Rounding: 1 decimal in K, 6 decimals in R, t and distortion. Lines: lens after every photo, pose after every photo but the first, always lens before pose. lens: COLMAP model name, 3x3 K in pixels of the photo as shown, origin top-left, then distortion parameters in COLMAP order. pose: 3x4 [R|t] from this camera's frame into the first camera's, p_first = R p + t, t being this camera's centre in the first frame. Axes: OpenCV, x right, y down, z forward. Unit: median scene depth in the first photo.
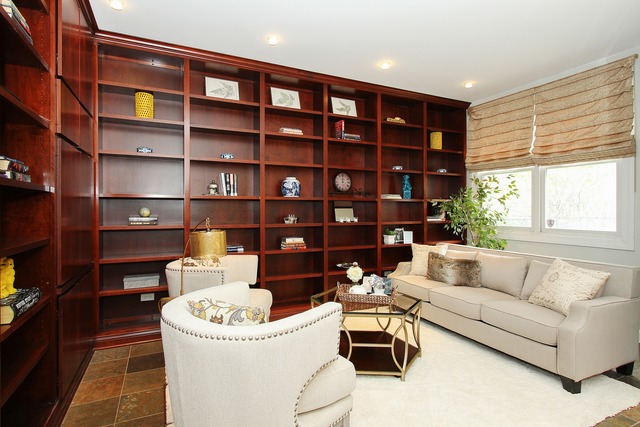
lens RADIAL K [[327.2, 0, 315.9], [0, 327.2, 210.7], [0, 0, 1]] dist [-0.002538, 0.000158]
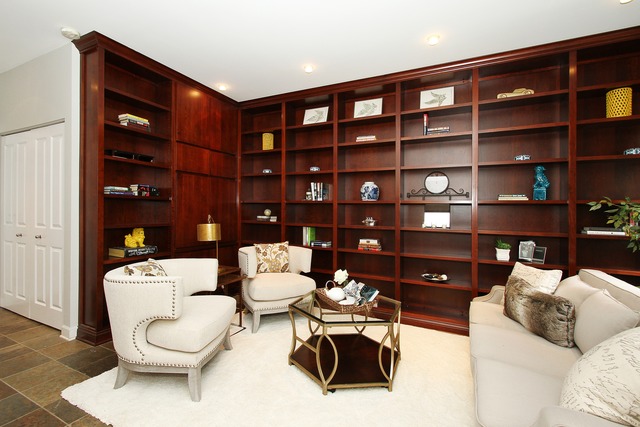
lens RADIAL K [[301.4, 0, 317.6], [0, 301.4, 212.2], [0, 0, 1]] dist [0.013025, -0.000181]
pose [[0.623344, 0.010808, -0.781873, 0.500807], [-0.019786, 0.999802, -0.001954, 0.000579], [0.781697, 0.016688, 0.623434, 0.229139]]
